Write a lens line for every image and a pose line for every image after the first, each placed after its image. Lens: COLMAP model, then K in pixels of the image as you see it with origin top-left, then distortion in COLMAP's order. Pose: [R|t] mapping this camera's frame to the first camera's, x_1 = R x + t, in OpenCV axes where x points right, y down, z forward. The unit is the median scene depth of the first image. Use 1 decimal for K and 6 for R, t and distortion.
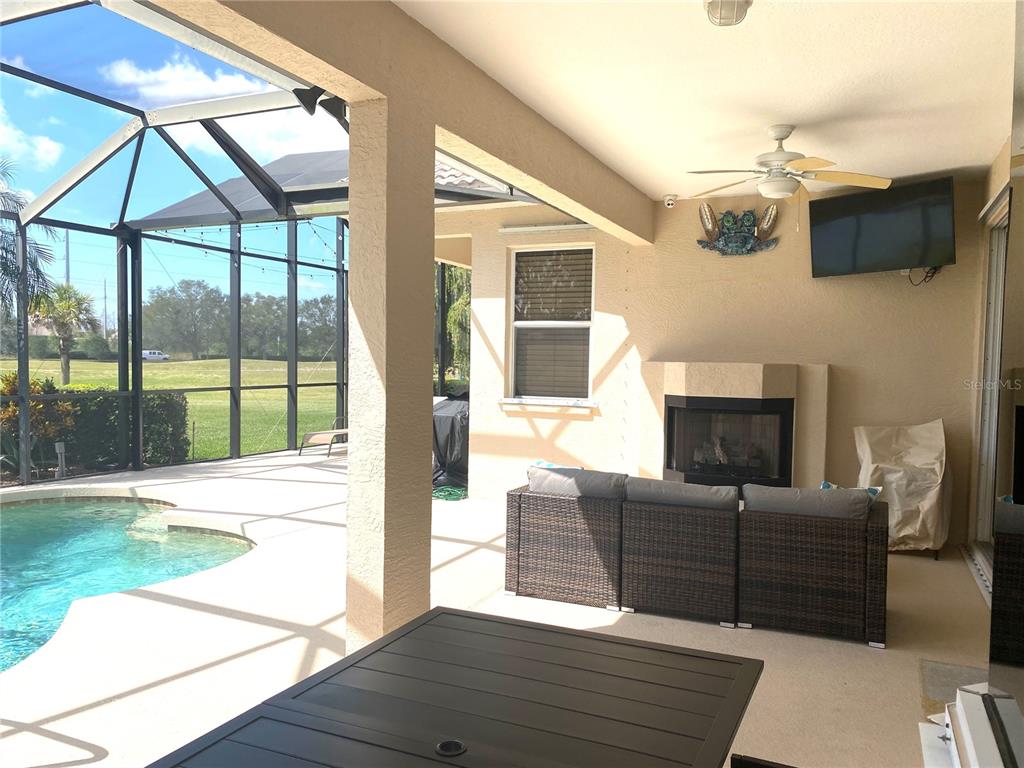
lens RADIAL K [[777.7, 0, 511.2], [0, 777.7, 391.5], [0, 0, 1]] dist [0.092034, -0.166654]
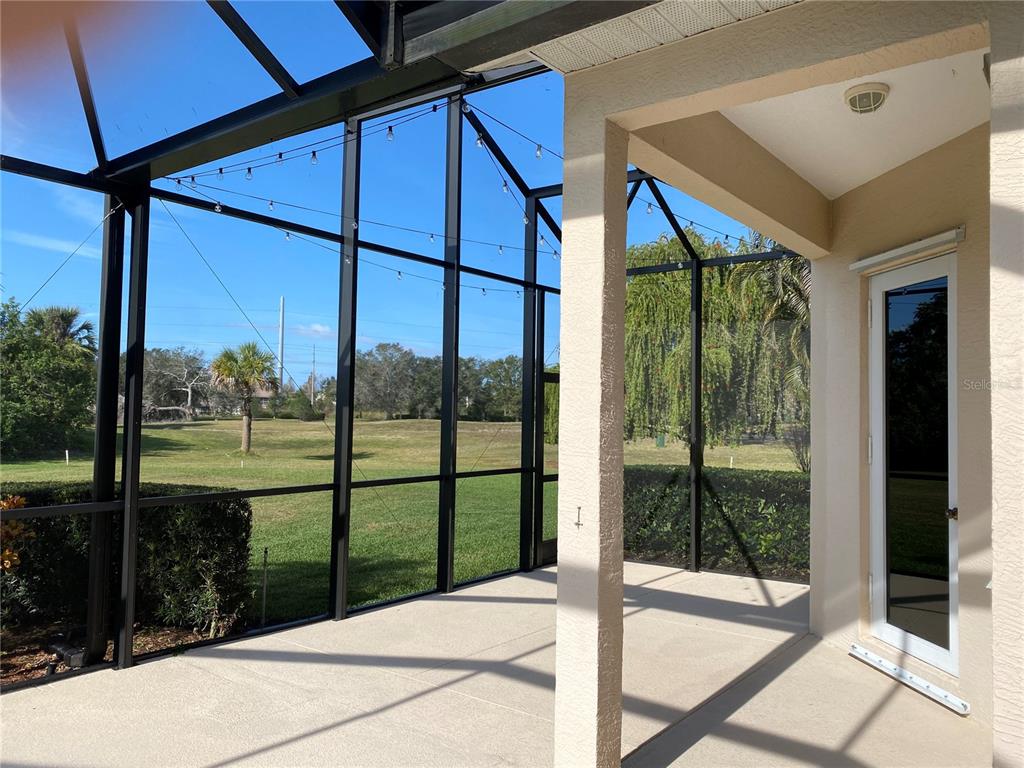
lens RADIAL K [[777.7, 0, 511.2], [0, 777.7, 391.5], [0, 0, 1]] dist [0.092034, -0.166654]
pose [[0.973189, -0.004335, -0.229964, -0.099664], [-0.013286, 0.997094, -0.075018, -0.027098], [0.229621, 0.076062, 0.970303, 0.441744]]
